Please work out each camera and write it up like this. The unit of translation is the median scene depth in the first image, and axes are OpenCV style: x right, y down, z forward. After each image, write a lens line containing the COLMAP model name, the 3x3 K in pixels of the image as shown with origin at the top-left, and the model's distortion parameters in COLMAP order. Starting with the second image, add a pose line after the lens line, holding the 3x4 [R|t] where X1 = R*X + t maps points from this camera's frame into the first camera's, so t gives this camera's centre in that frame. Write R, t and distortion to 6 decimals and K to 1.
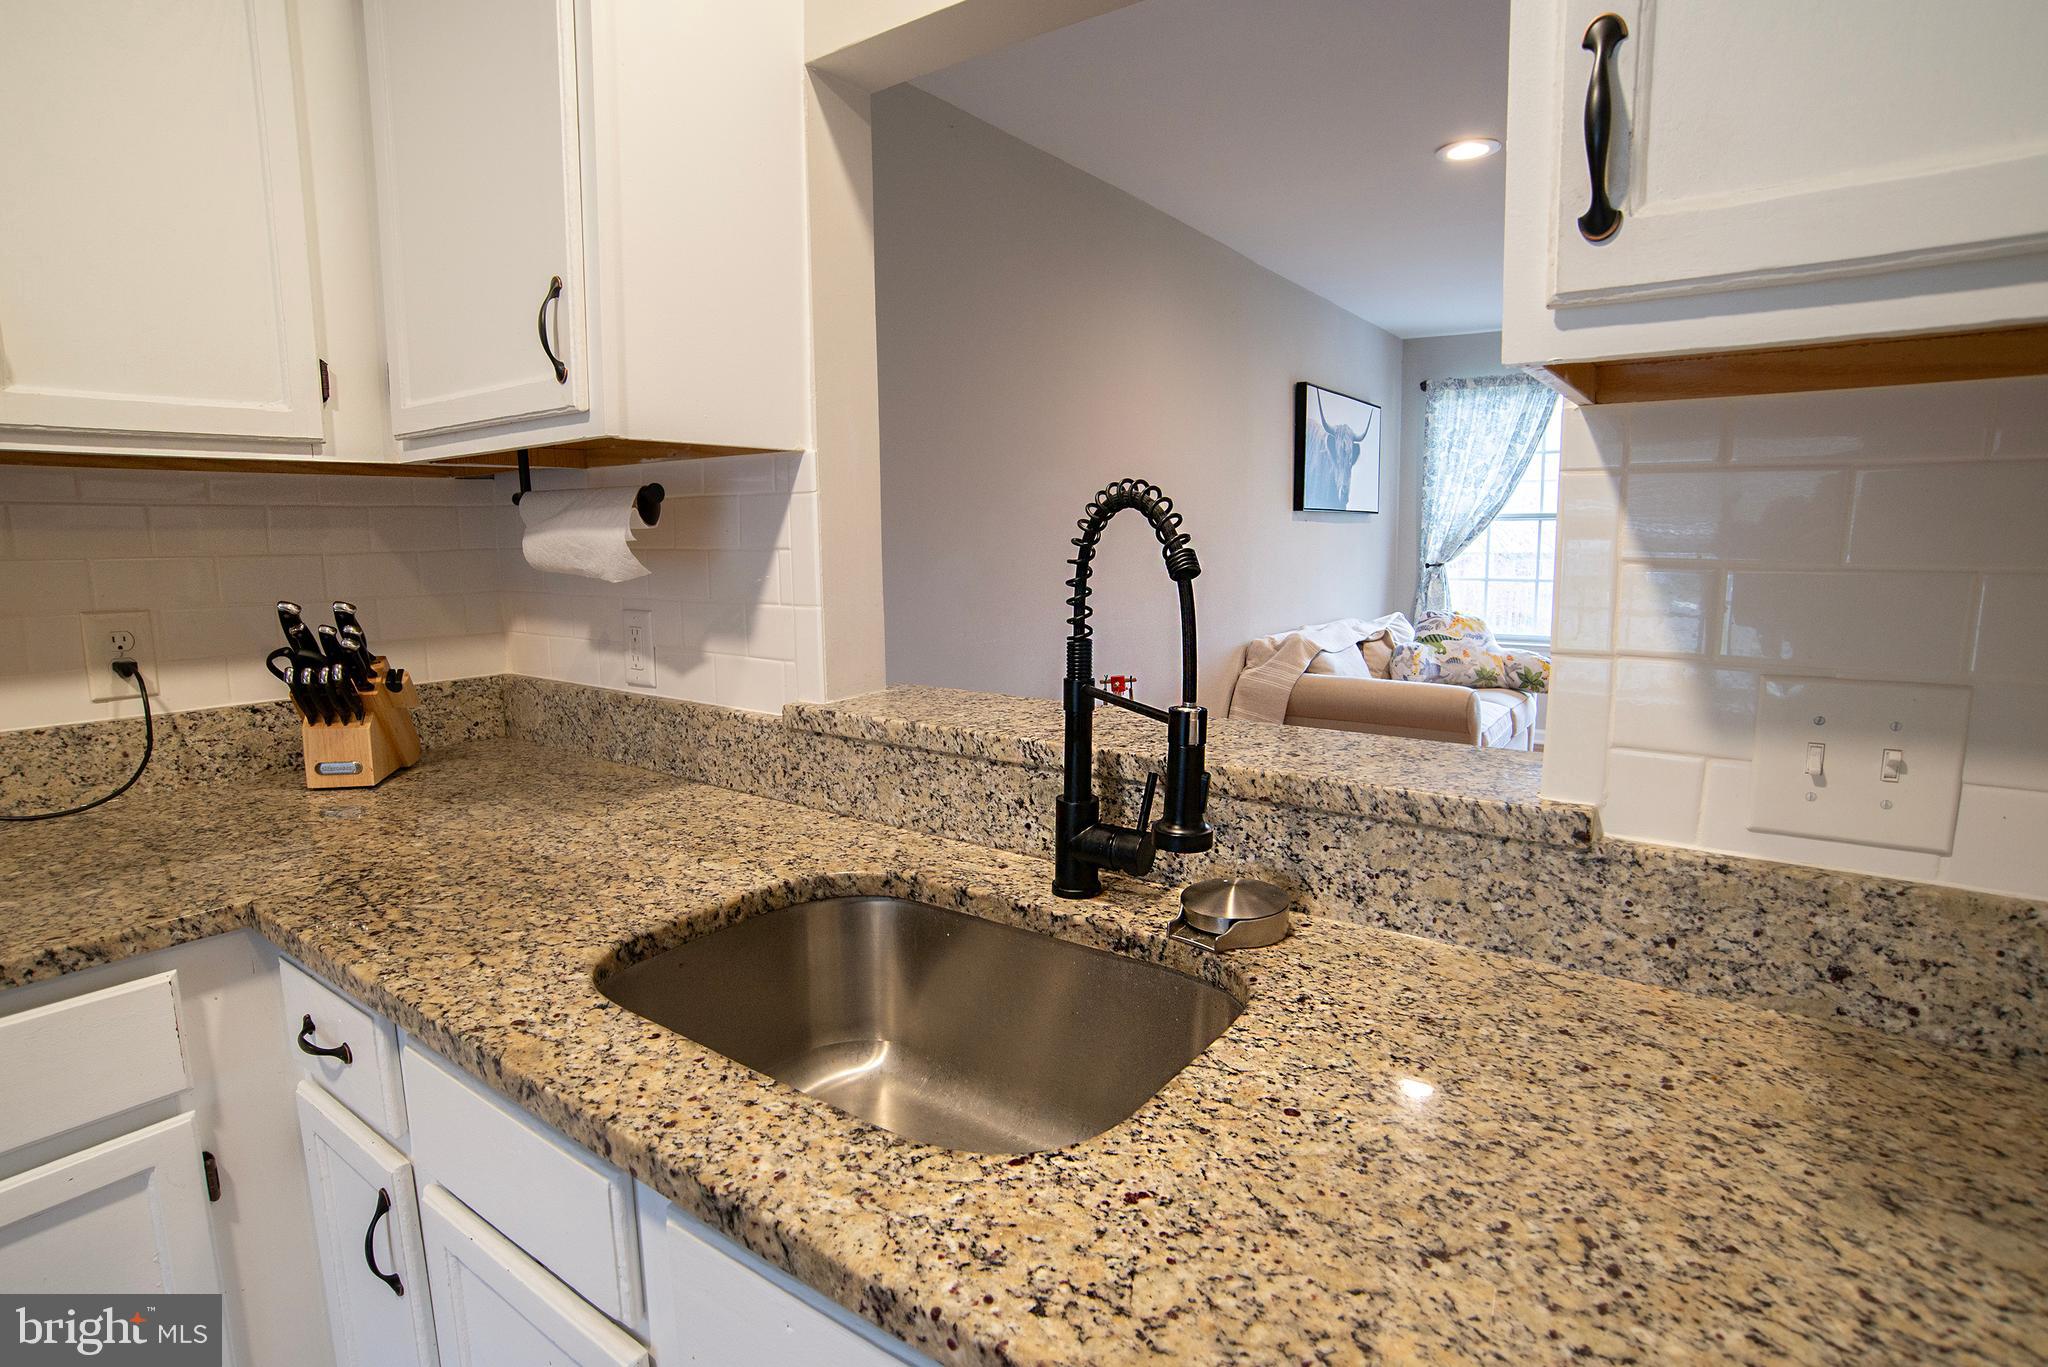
lens RADIAL K [[1084.9, 0, 1024.0], [0, 1084.9, 683.5], [0, 0, 1]] dist [-0.079001, 0.046929]
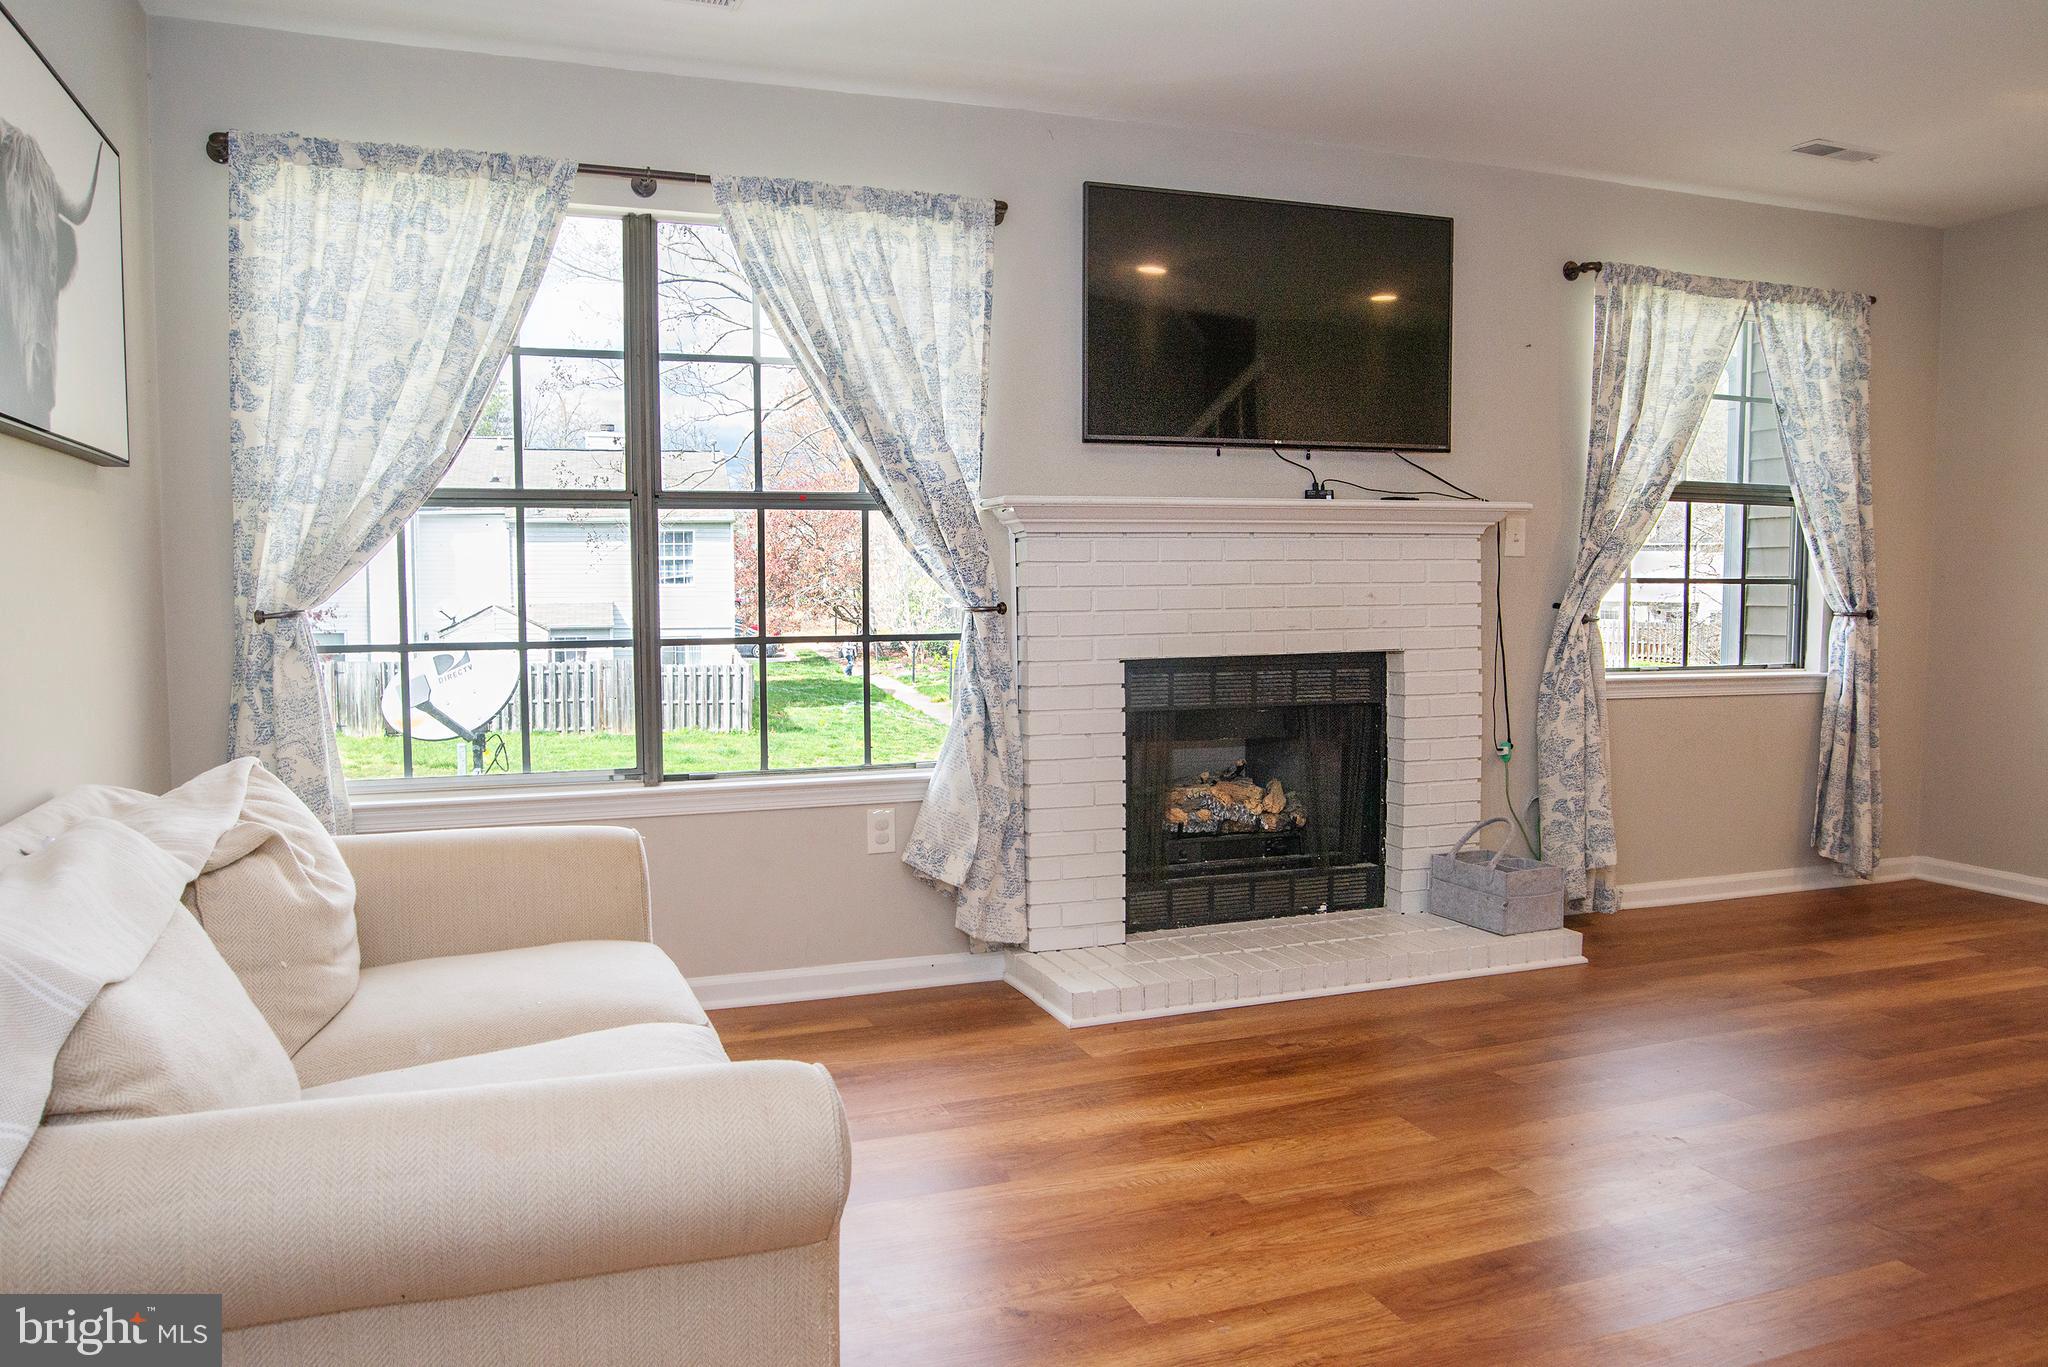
lens RADIAL K [[1482.8, 0, 1024.0], [0, 1482.8, 683.5], [0, 0, 1]] dist [-0.082859, 0.052885]
pose [[0.572449, -0.042116, 0.818858, 0.112752], [0.107625, 0.993899, -0.024119, -0.046537], [-0.812846, 0.101937, 0.573489, 0.505140]]
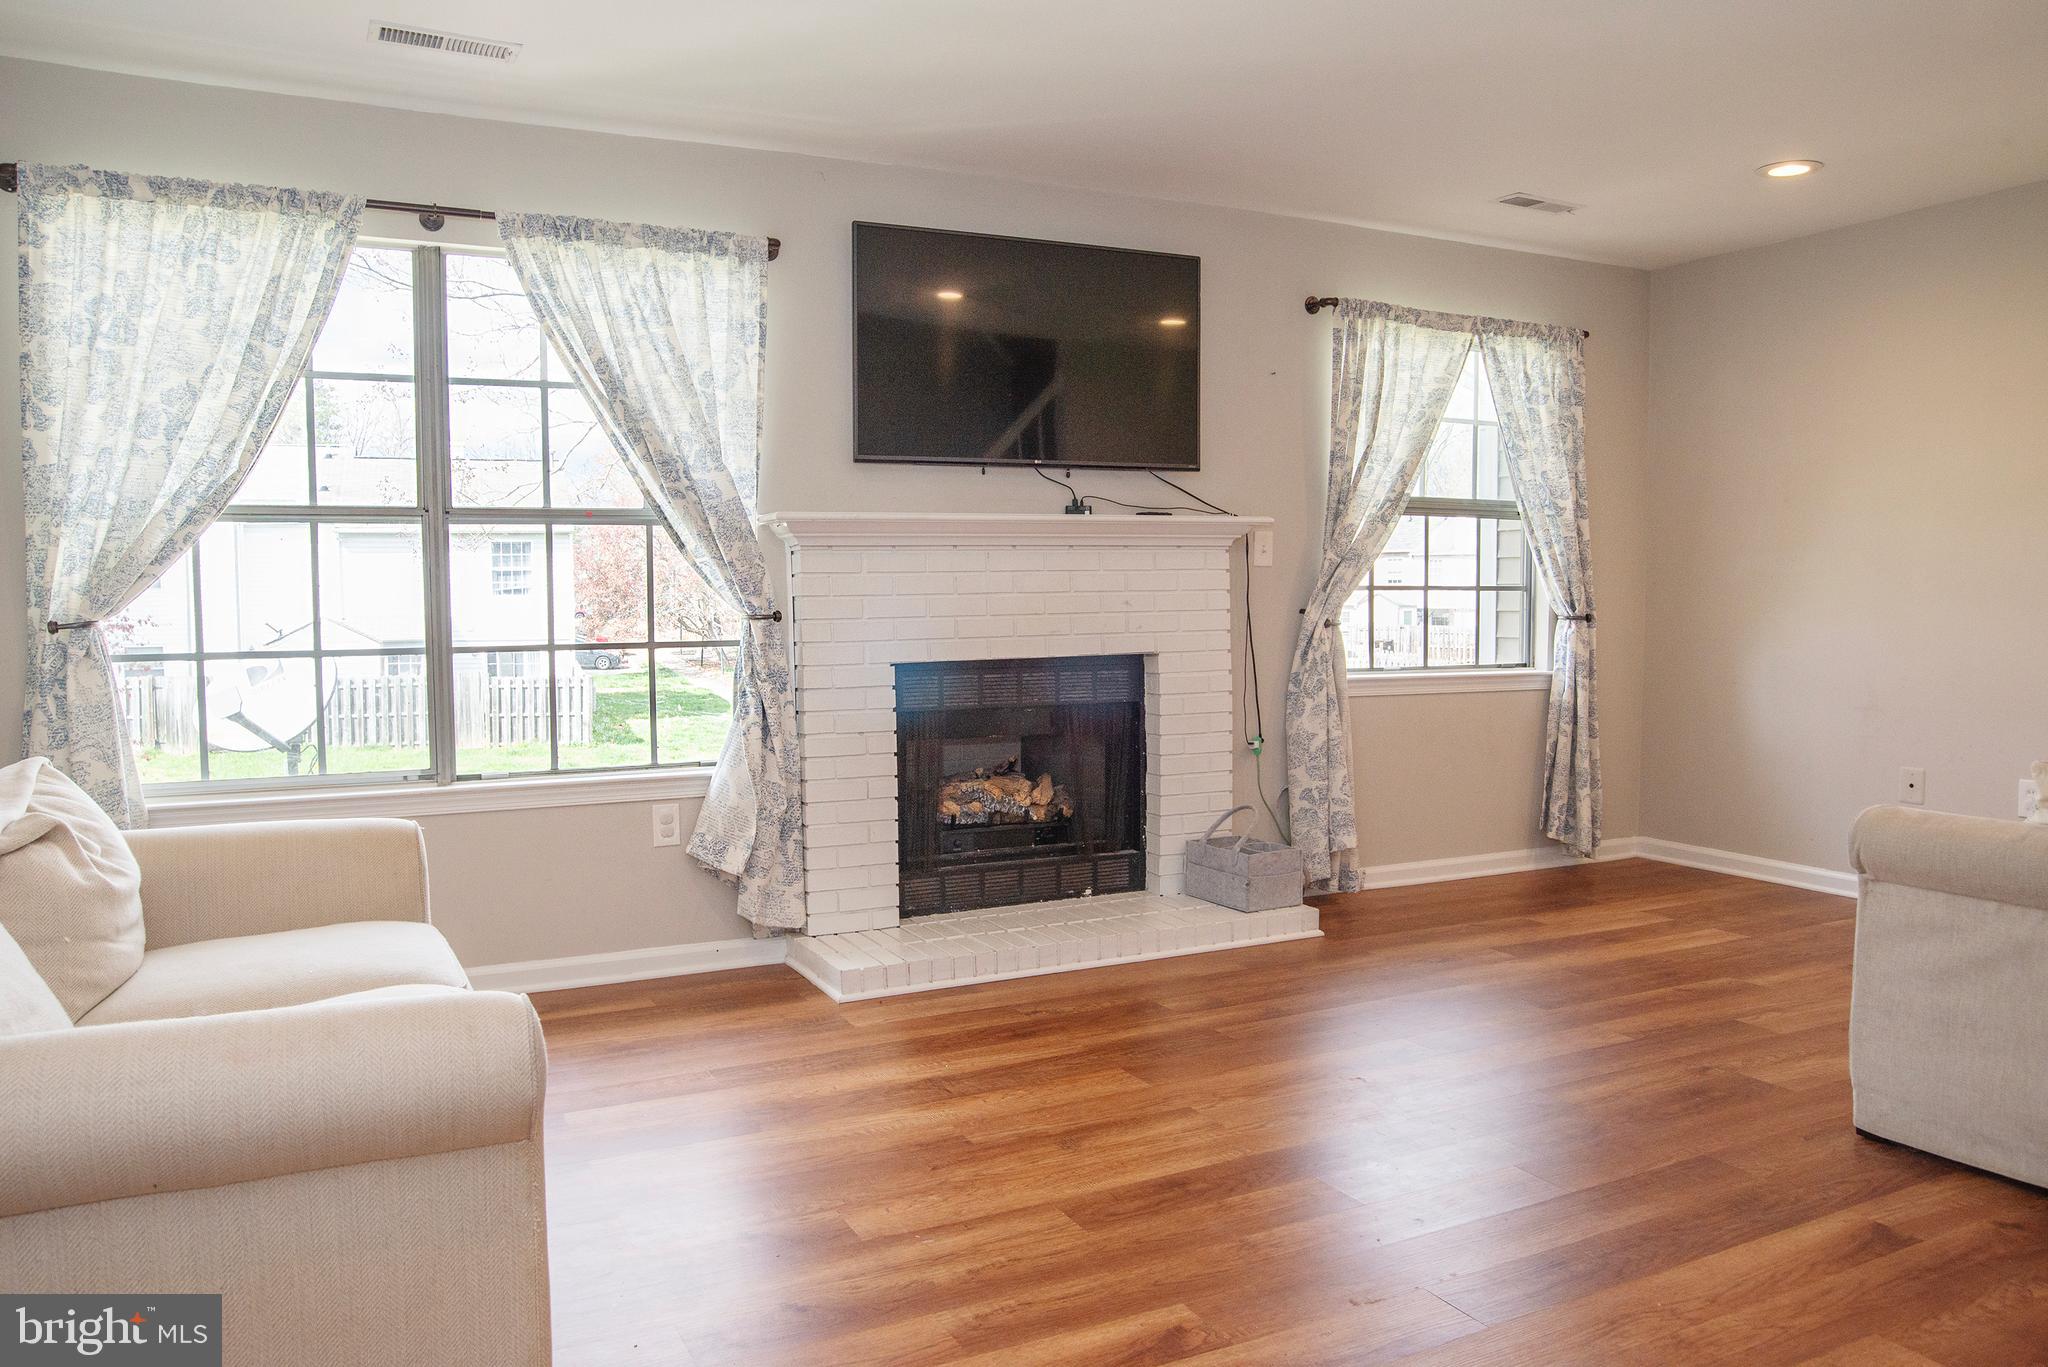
lens RADIAL K [[1482.8, 0, 1024.0], [0, 1482.8, 683.5], [0, 0, 1]] dist [-0.082859, 0.052885]
pose [[0.488238, -0.041542, 0.871721, 0.088526], [0.118716, 0.992743, -0.019181, -0.037602], [-0.864598, 0.112852, 0.489627, 0.445613]]
